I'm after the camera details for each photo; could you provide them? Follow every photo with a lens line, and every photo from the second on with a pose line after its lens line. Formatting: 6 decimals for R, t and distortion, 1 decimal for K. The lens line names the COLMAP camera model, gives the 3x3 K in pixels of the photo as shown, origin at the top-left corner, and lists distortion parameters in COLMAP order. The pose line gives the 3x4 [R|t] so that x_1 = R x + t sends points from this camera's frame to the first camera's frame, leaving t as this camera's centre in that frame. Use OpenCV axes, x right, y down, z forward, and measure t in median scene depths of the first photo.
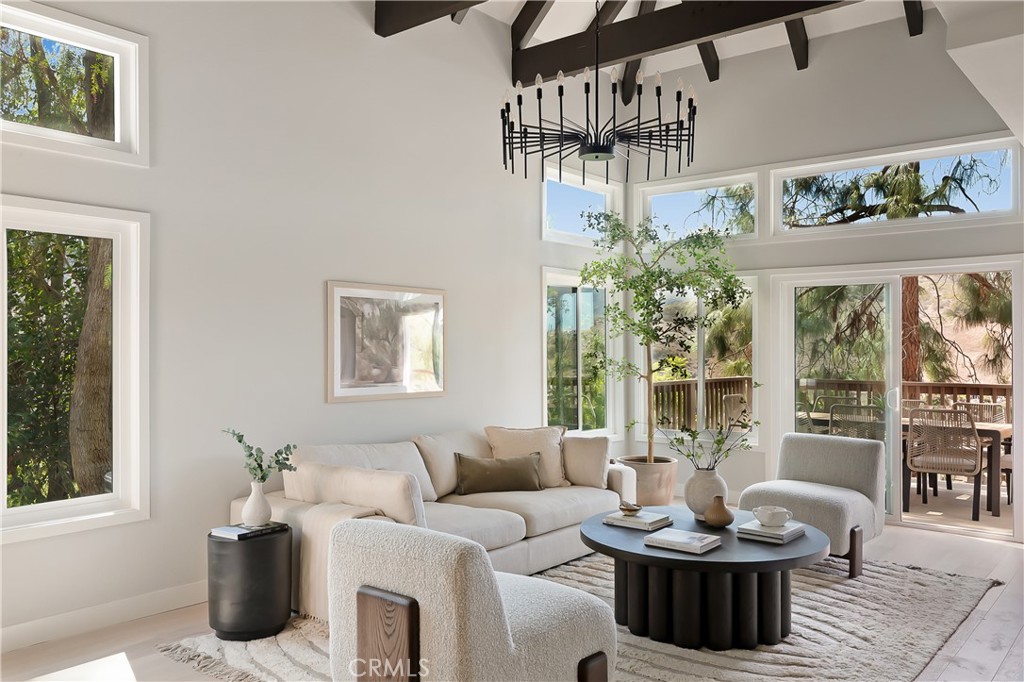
lens RADIAL K [[818.9, 0, 512.0], [0, 818.9, 341.0], [0, 0, 1]] dist [0.027116, 0.003350]
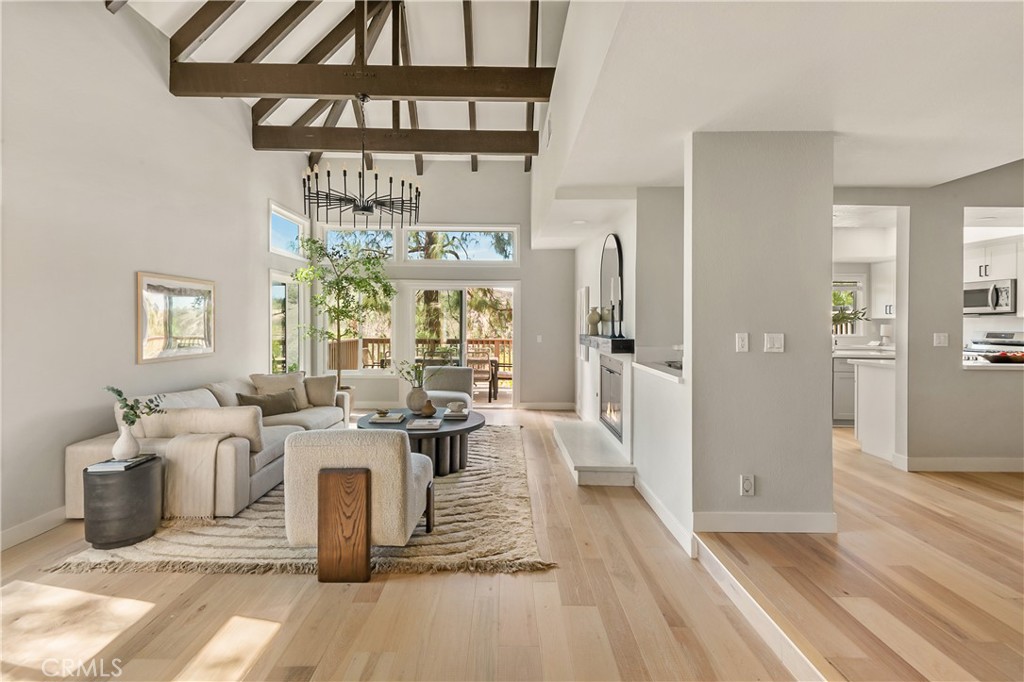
lens RADIAL K [[484.0, 0, 510.2], [0, 484.0, 319.8], [0, 0, 1]] dist [0.015847, -0.001110]
pose [[0.771070, 0.002202, 0.636747, -0.305664], [-0.006508, 0.999969, 0.004423, -0.004656], [-0.636718, -0.007554, 0.771060, 0.007347]]
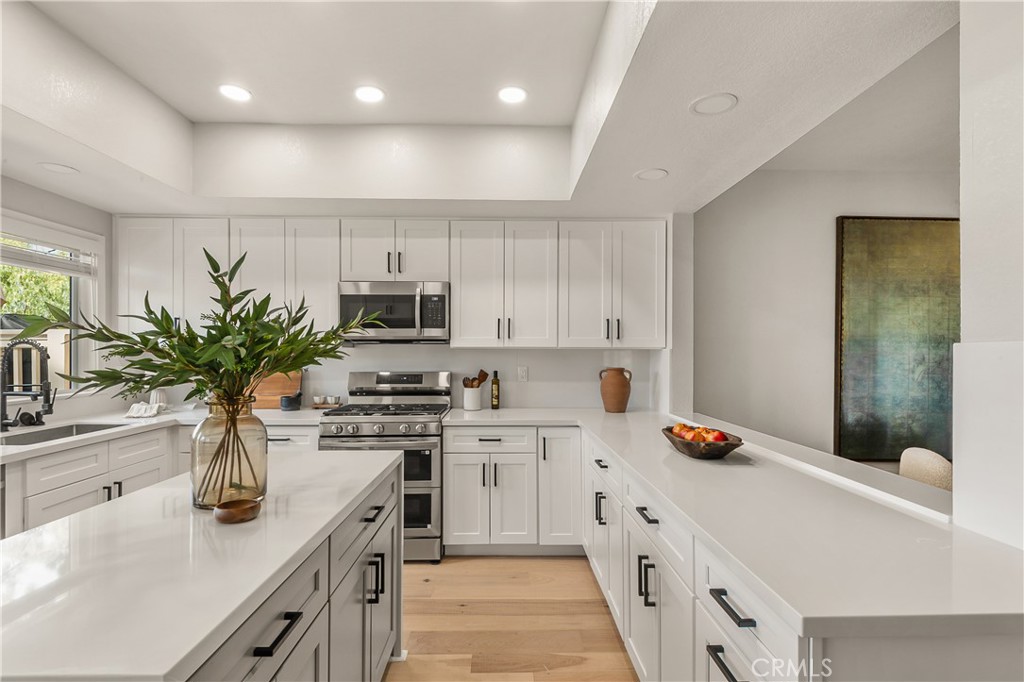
lens RADIAL K [[491.3, 0, 511.8], [0, 491.3, 349.8], [0, 0, 1]] dist [0.030184, -0.022713]
pose [[-0.641676, -0.003439, 0.766968, 0.916868], [-0.009642, 0.999947, -0.003583, -0.009825], [-0.766915, -0.009694, -0.641675, 0.576151]]
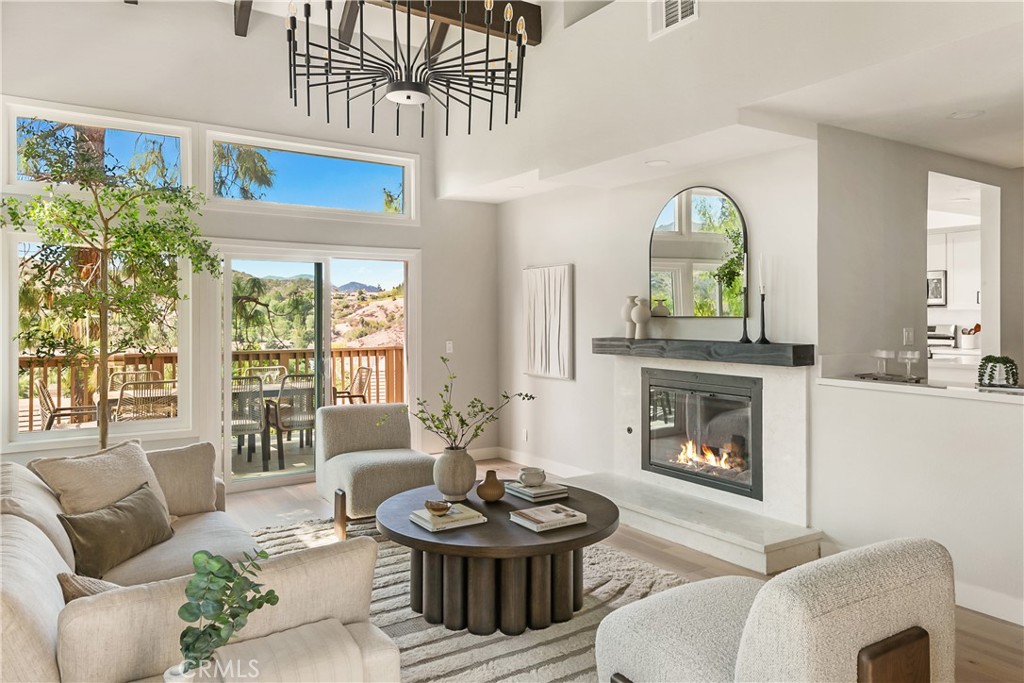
lens RADIAL K [[711.9, 0, 522.2], [0, 711.9, 315.2], [0, 0, 1]] dist [0.004978, 0.001312]
pose [[0.299908, -0.003352, 0.953962, -0.534718], [-0.001398, 0.999991, 0.003953, -0.006119], [-0.953967, -0.002519, 0.299901, 0.655248]]
